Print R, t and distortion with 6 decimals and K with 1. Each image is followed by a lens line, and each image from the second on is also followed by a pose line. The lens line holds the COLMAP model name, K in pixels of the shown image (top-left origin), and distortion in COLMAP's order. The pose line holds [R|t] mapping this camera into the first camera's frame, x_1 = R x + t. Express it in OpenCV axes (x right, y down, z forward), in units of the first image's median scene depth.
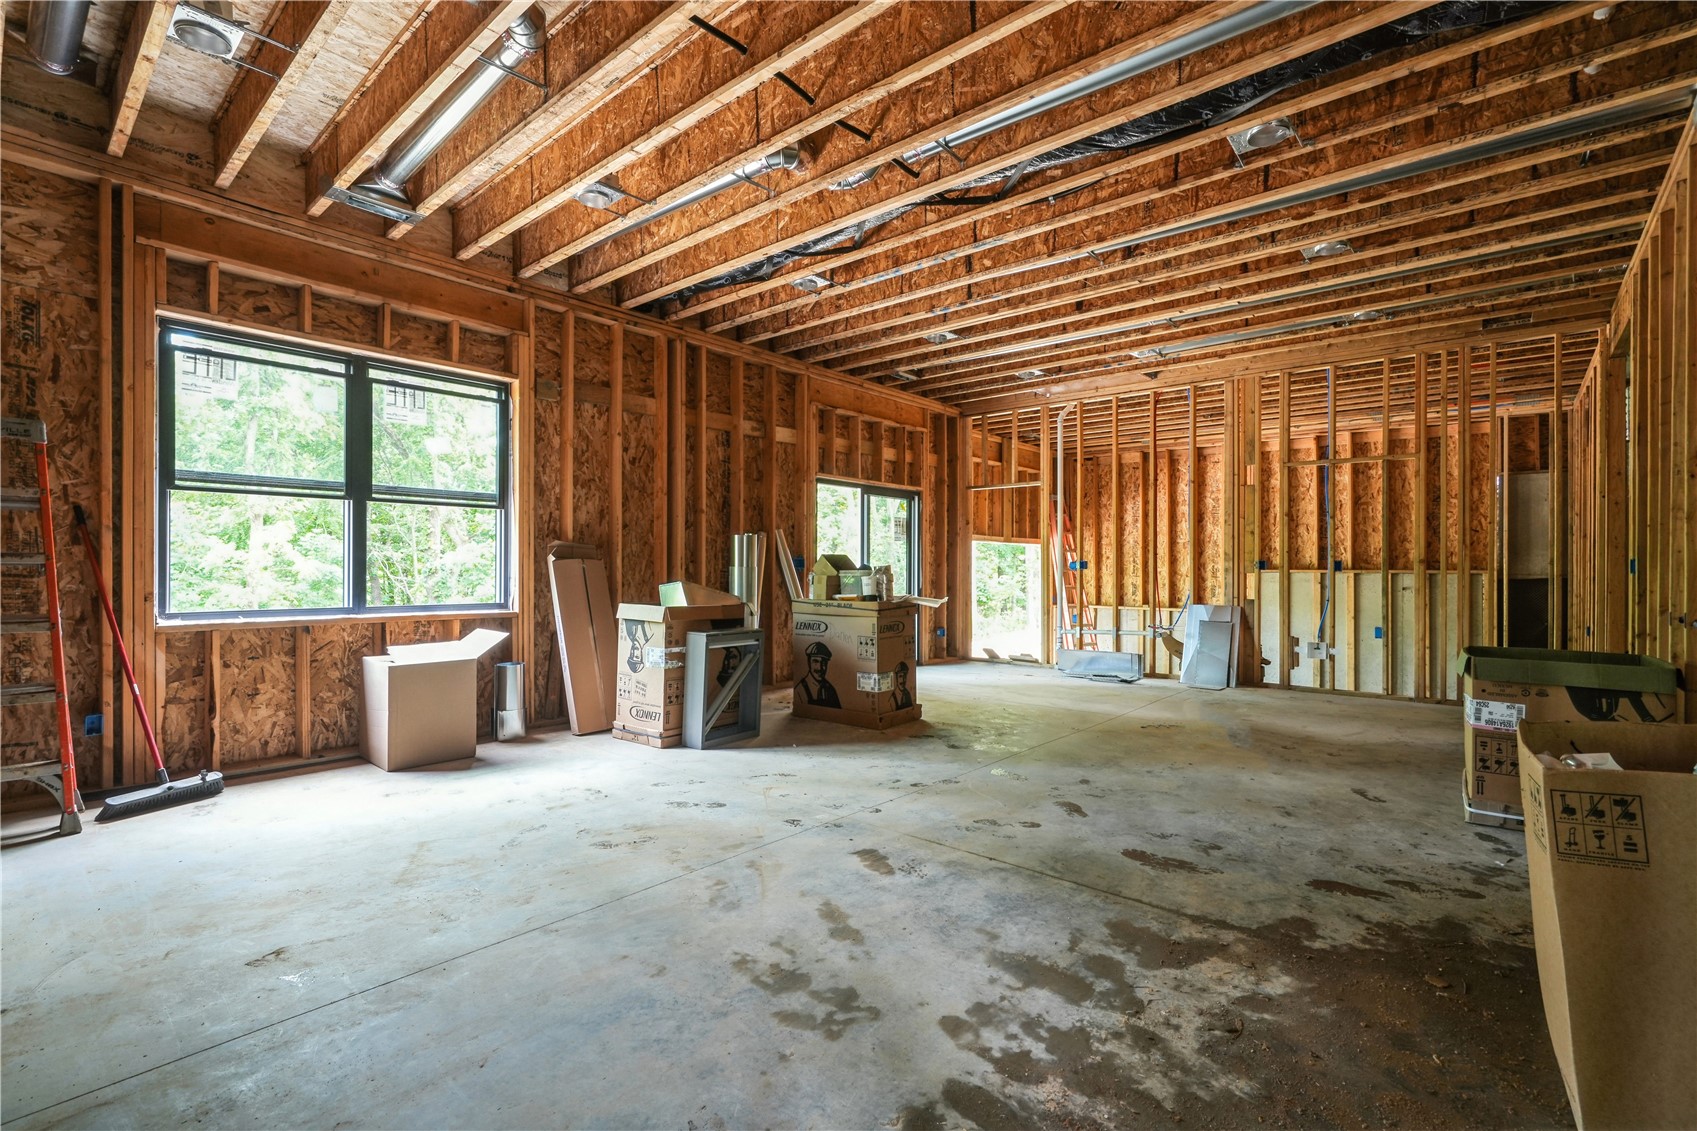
lens RADIAL K [[768.1, 0, 846.7], [0, 768.1, 566.4], [0, 0, 1]] dist [0.000884, 0.000629]
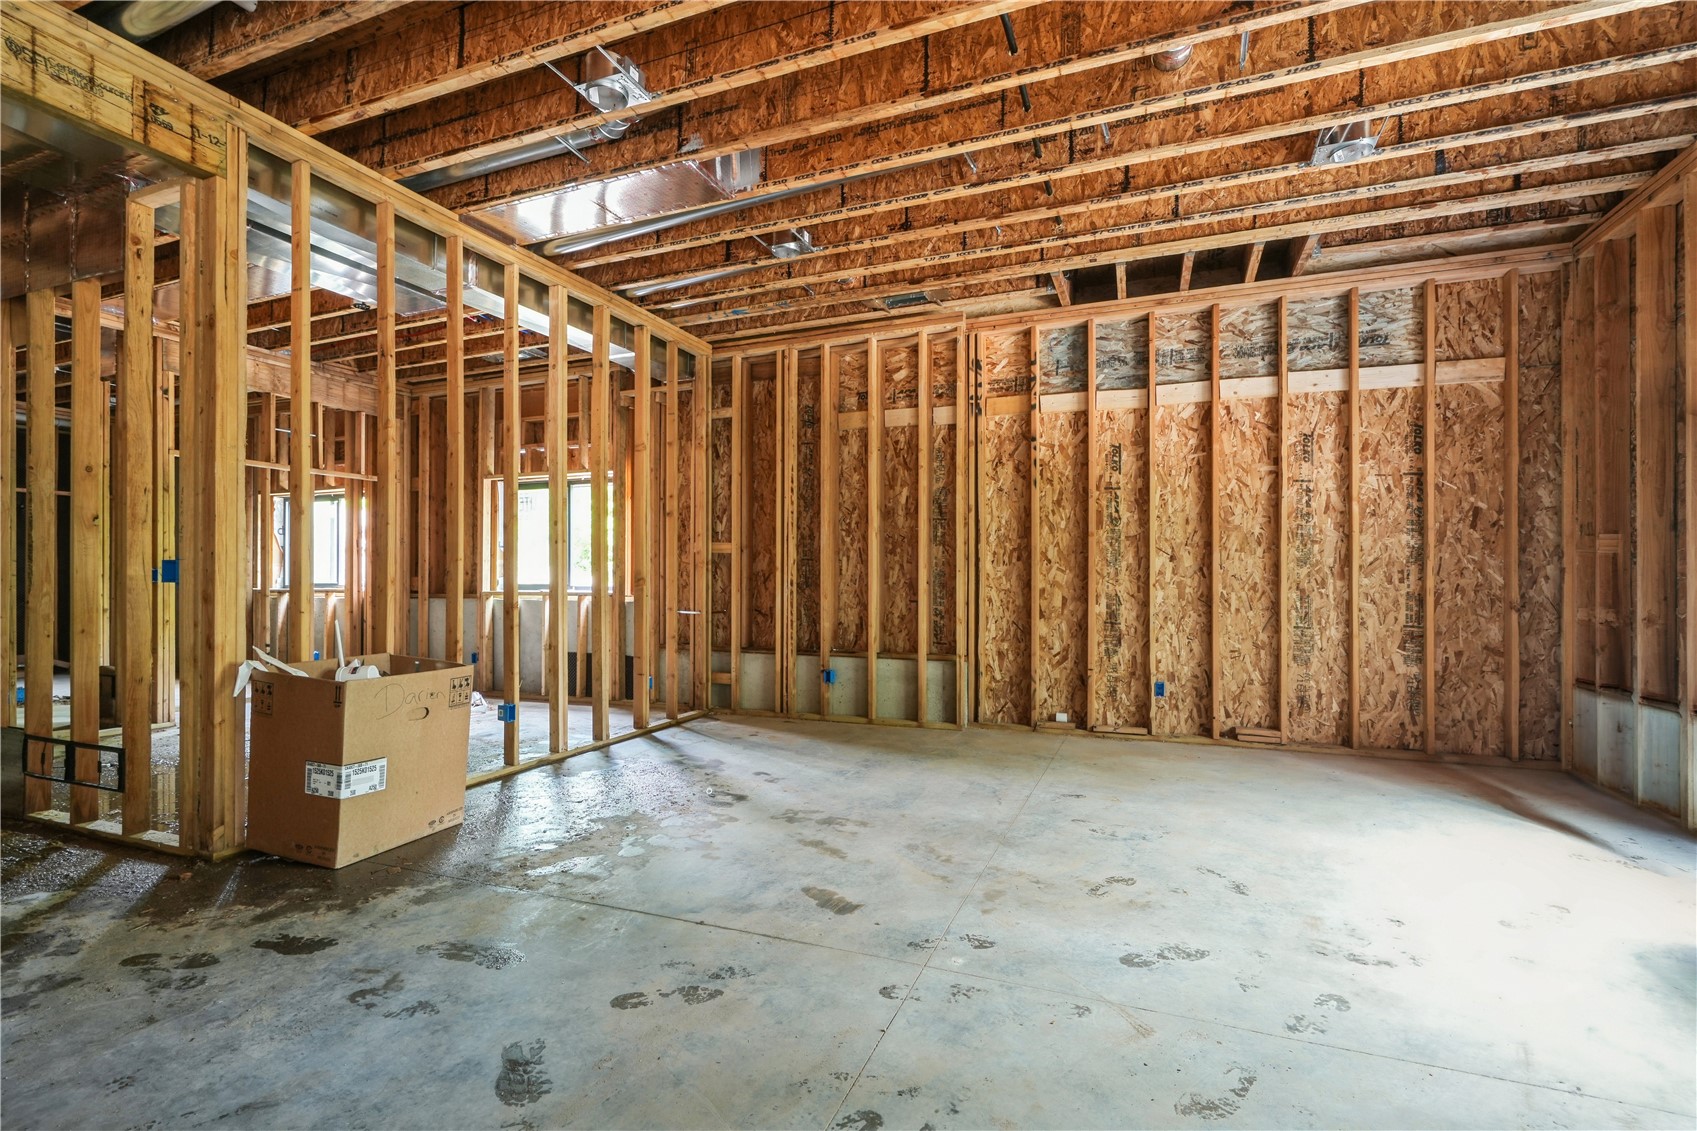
lens RADIAL K [[768.1, 0, 848.8], [0, 768.1, 579.8], [0, 0, 1]] dist [0.000884, 0.000629]
pose [[-0.945454, -0.005666, -0.325706, 0.311965], [-0.003107, 0.999960, -0.008375, 0.009990], [0.325740, -0.006906, -0.945434, 1.855221]]
